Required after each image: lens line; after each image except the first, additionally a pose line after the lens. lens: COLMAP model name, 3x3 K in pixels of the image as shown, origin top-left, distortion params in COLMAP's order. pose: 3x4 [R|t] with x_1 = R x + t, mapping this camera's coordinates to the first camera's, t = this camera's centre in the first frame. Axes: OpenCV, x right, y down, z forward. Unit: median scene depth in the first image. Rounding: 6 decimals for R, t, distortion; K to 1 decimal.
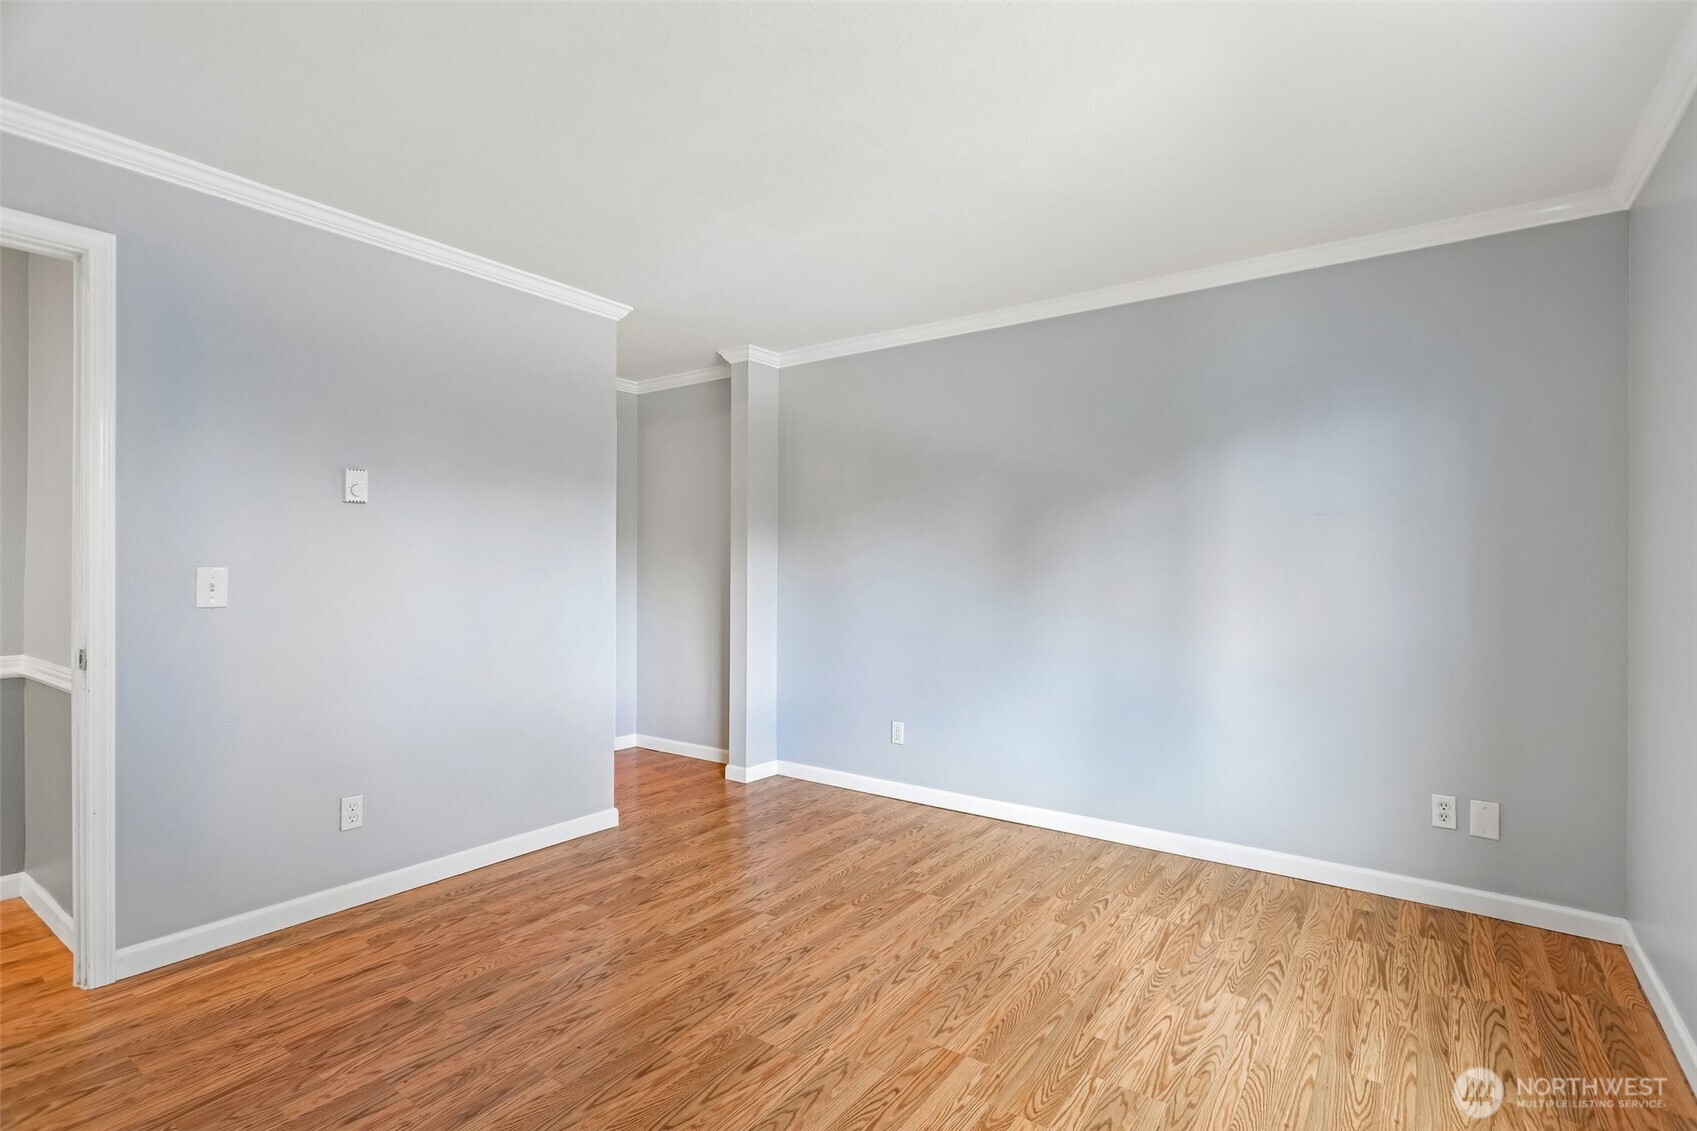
lens RADIAL K [[815.9, 0, 850.6], [0, 815.9, 567.7], [0, 0, 1]] dist [0.001772, 0.000747]
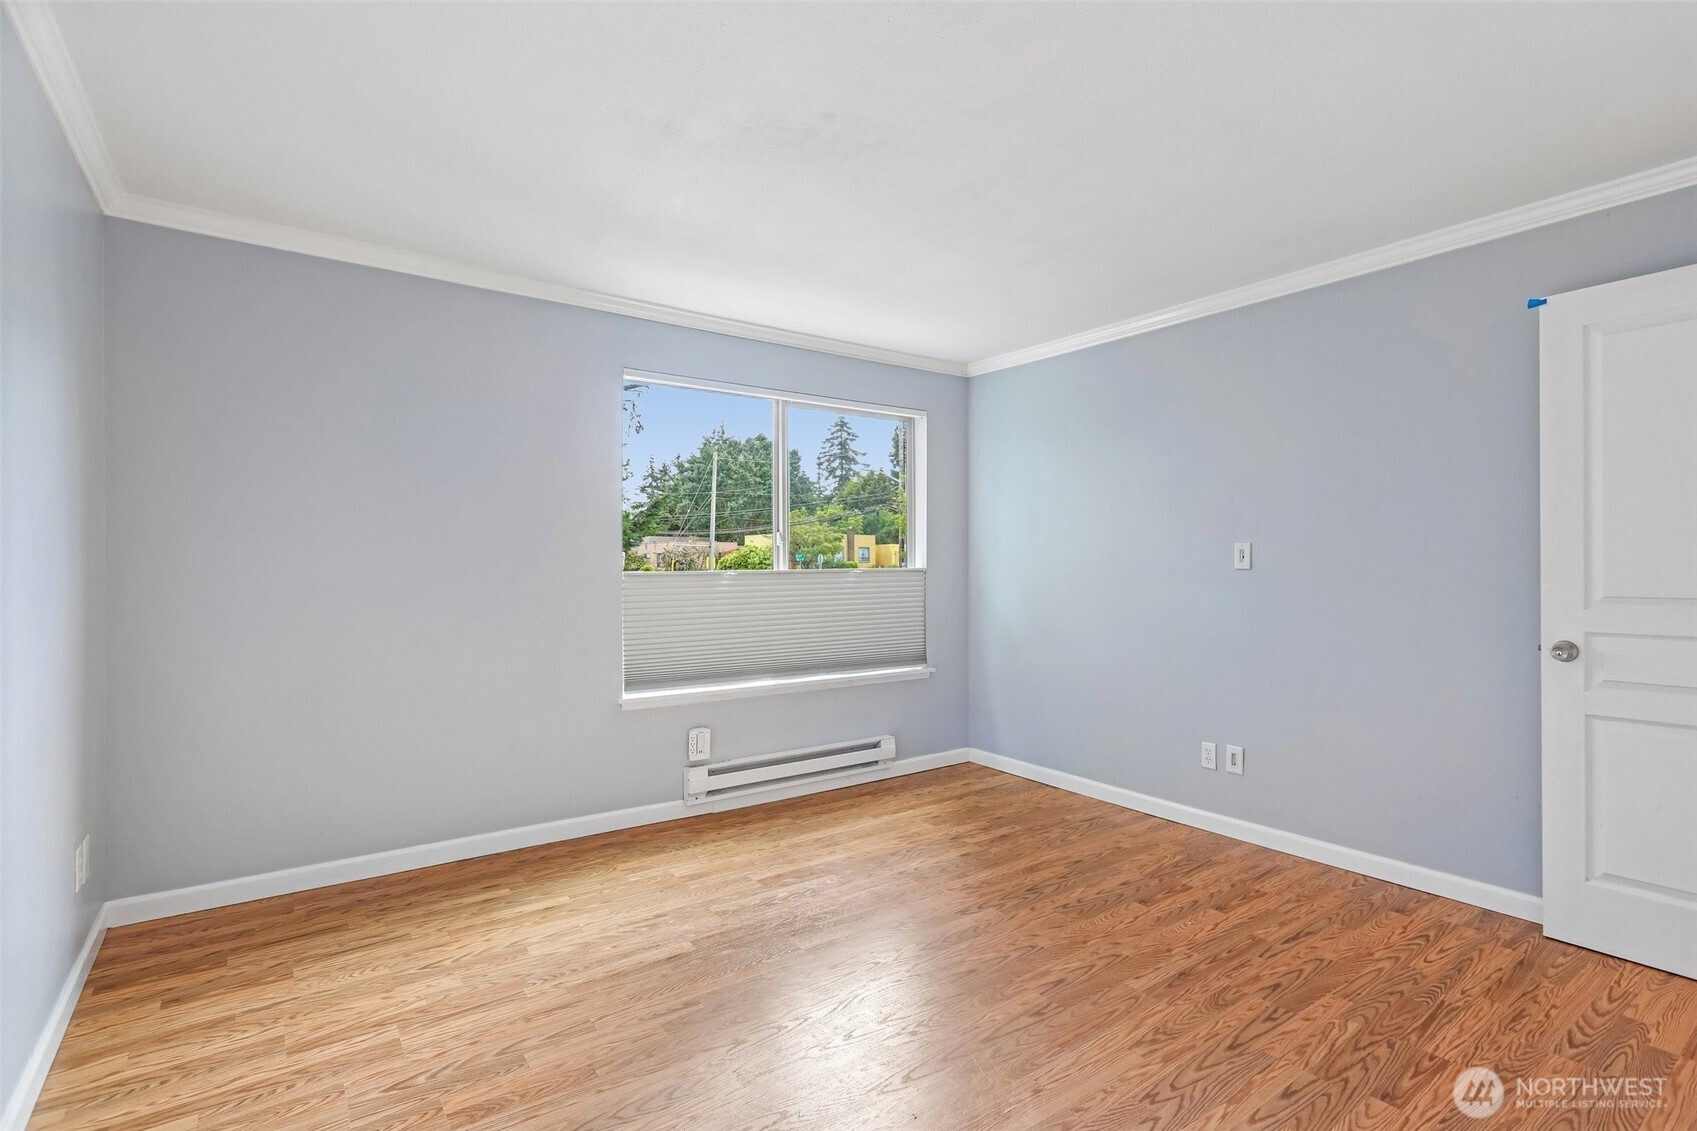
lens RADIAL K [[806.7, 0, 851.4], [0, 806.7, 564.7], [0, 0, 1]] dist [-0.009823, 0.000922]
pose [[-0.947312, -0.003874, 0.320288, -0.241486], [-0.002262, 0.999983, 0.005403, -0.004673], [-0.320303, 0.004394, -0.947305, 1.581597]]
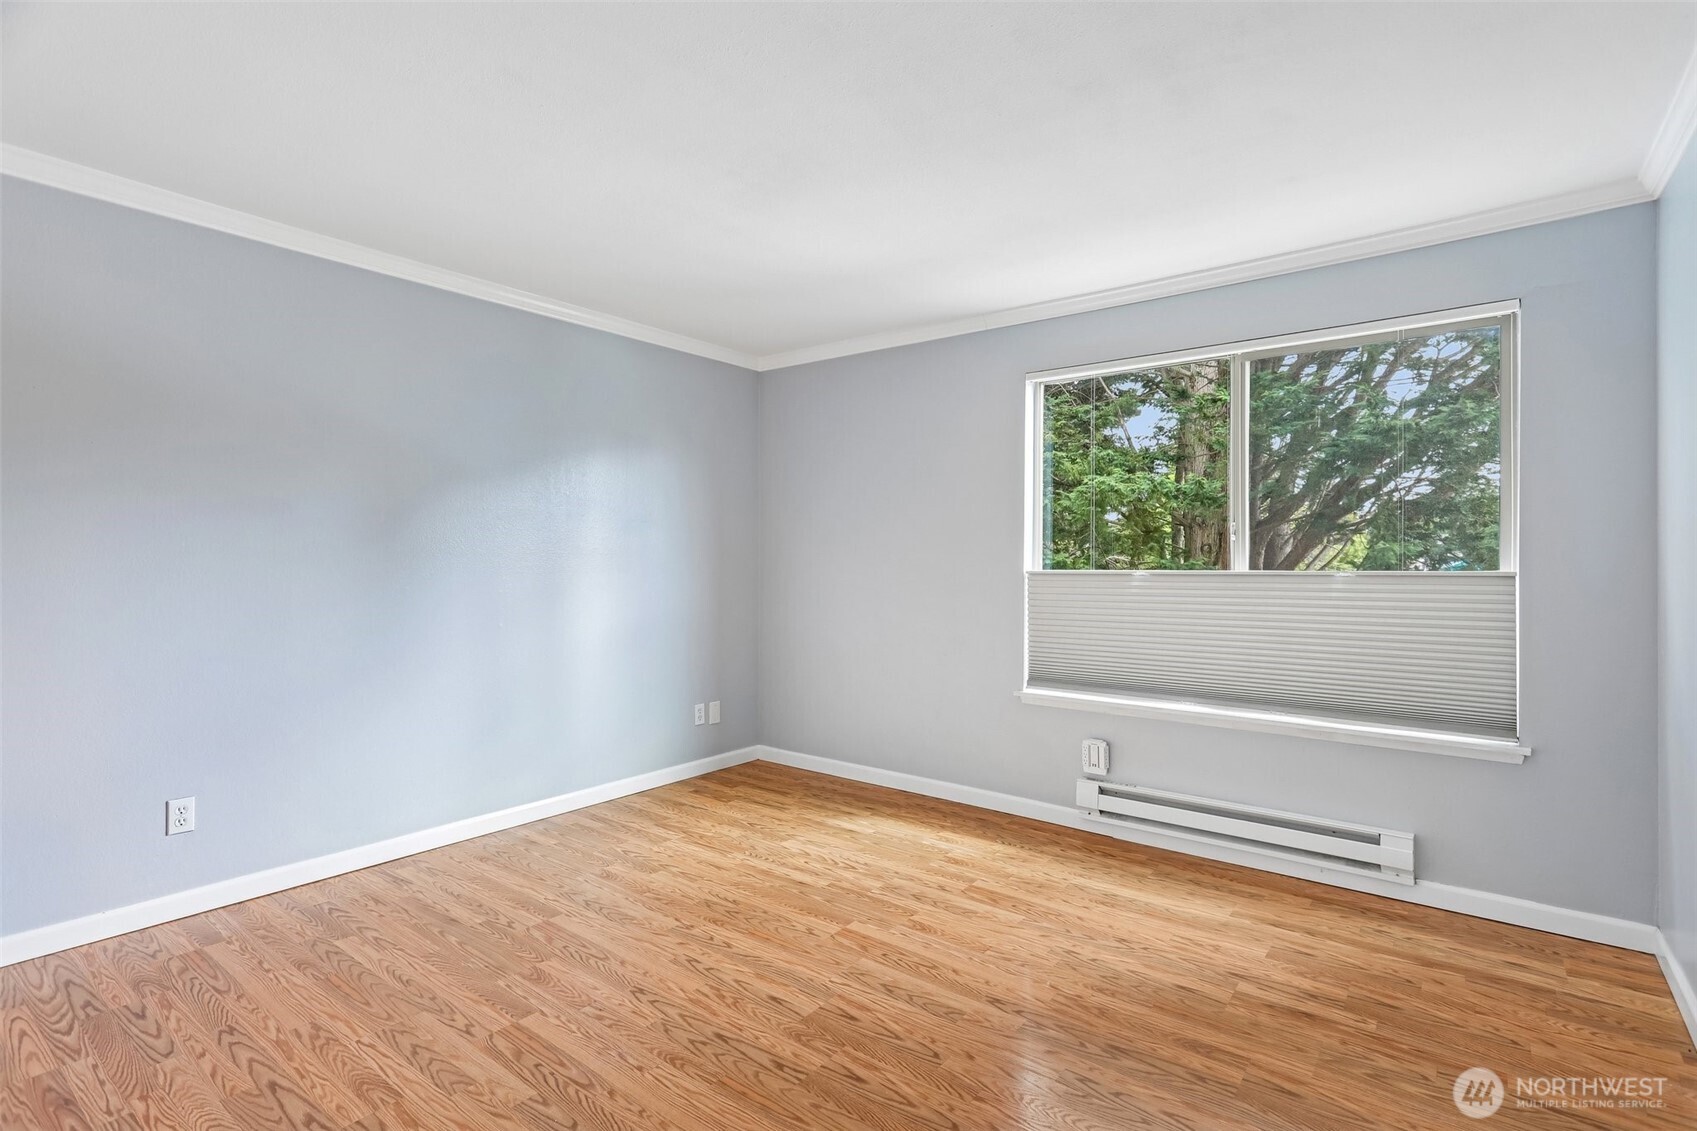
lens RADIAL K [[815.9, 0, 850.6], [0, 815.9, 567.7], [0, 0, 1]] dist [0.001772, 0.000747]
pose [[0.037920, -0.012228, 0.999206, -0.868794], [-0.004355, 0.999914, 0.012402, -0.004432], [-0.999271, -0.004822, 0.037864, 0.690910]]
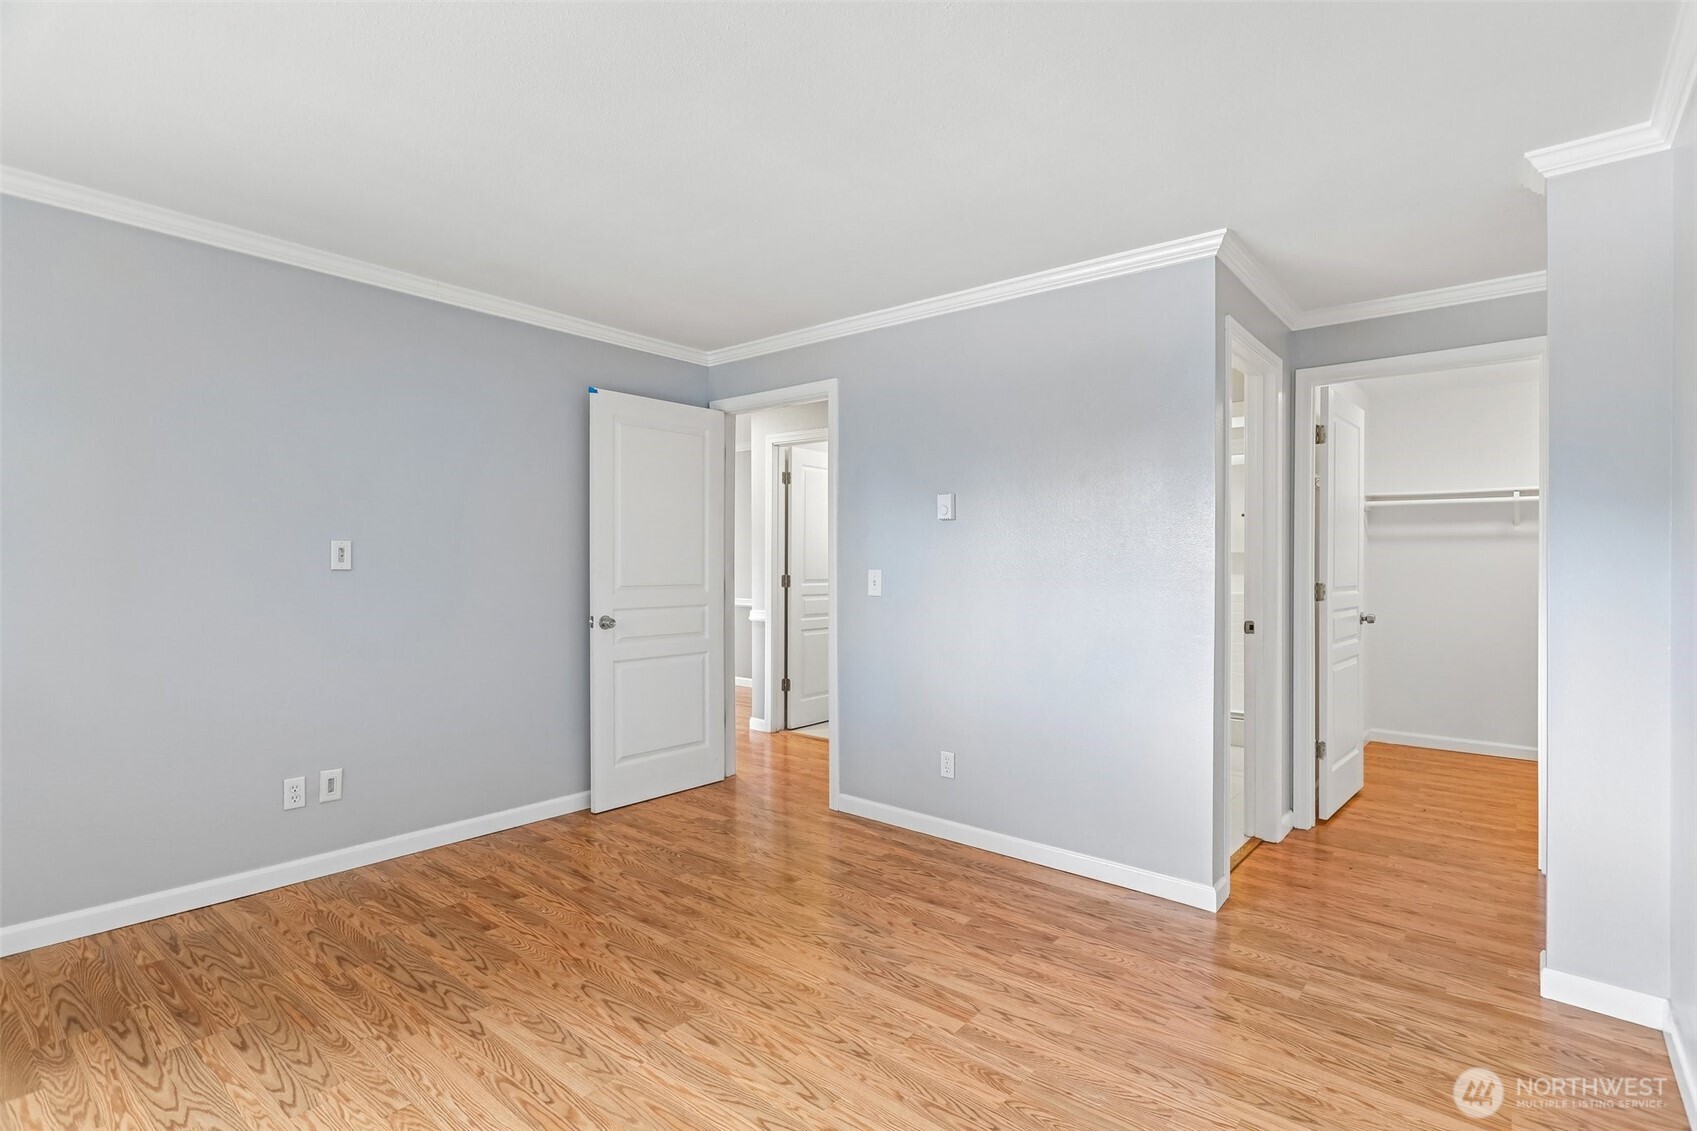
lens RADIAL K [[815.9, 0, 850.6], [0, 815.9, 567.7], [0, 0, 1]] dist [0.001772, 0.000747]
pose [[-0.067989, -0.002066, -0.997684, 0.689961], [-0.014382, 0.999896, -0.001090, -0.002378], [0.997582, 0.014275, -0.068011, 0.970363]]
